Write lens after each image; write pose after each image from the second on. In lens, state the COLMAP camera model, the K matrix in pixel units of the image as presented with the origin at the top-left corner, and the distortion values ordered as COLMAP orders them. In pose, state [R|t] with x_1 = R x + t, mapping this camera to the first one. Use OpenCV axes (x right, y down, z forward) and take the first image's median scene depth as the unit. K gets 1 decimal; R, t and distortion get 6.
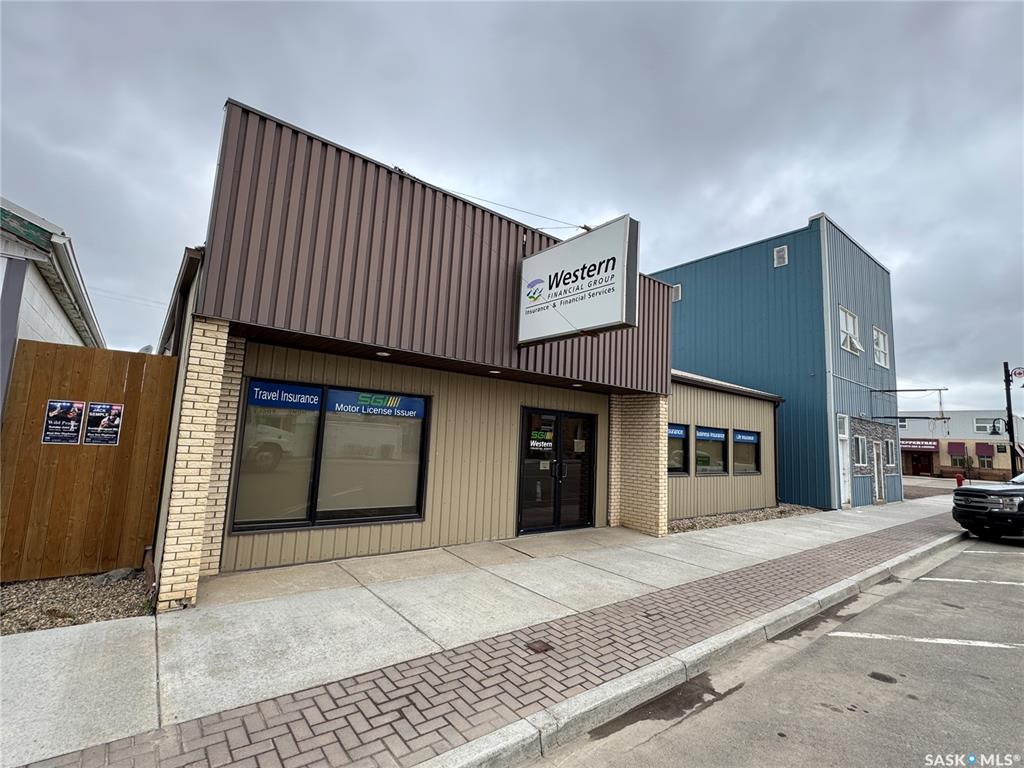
lens RADIAL K [[466.8, 0, 515.9], [0, 466.8, 382.7], [0, 0, 1]] dist [-0.003263, 0.000055]
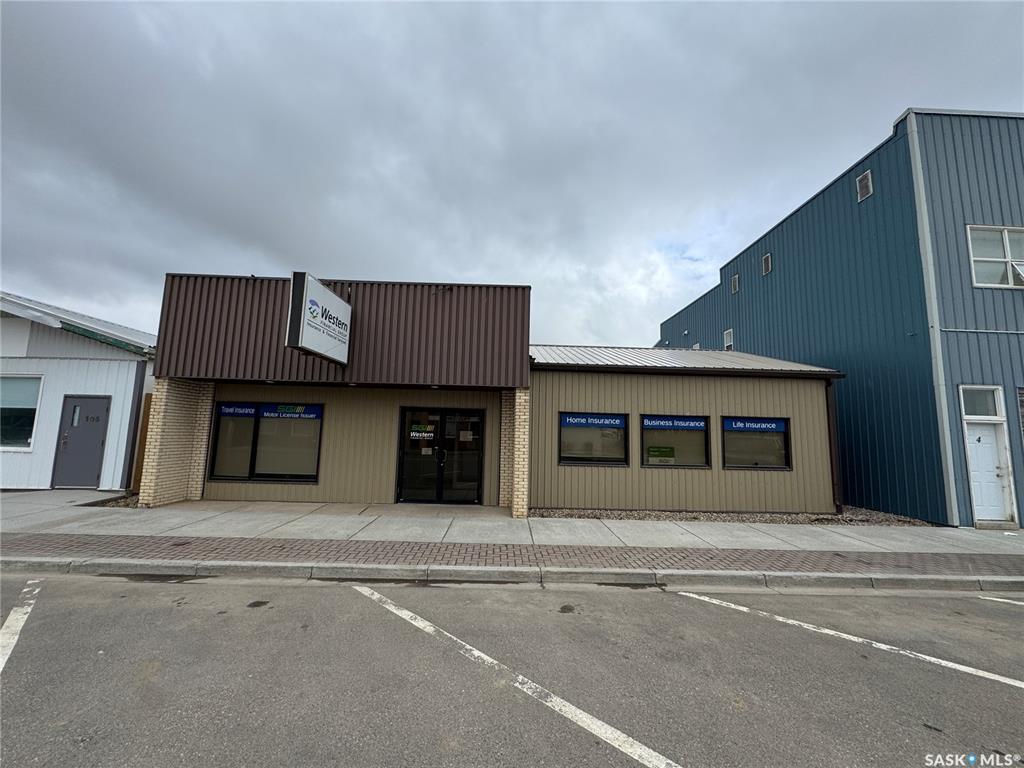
lens RADIAL K [[407.5, 0, 514.5], [0, 407.5, 384.1], [0, 0, 1]] dist [-0.003390, 0.000370]
pose [[0.797200, -0.098889, -0.595561, 1.178058], [0.085165, 0.995049, -0.051222, 0.088786], [0.597678, -0.009887, 0.801675, 0.306590]]
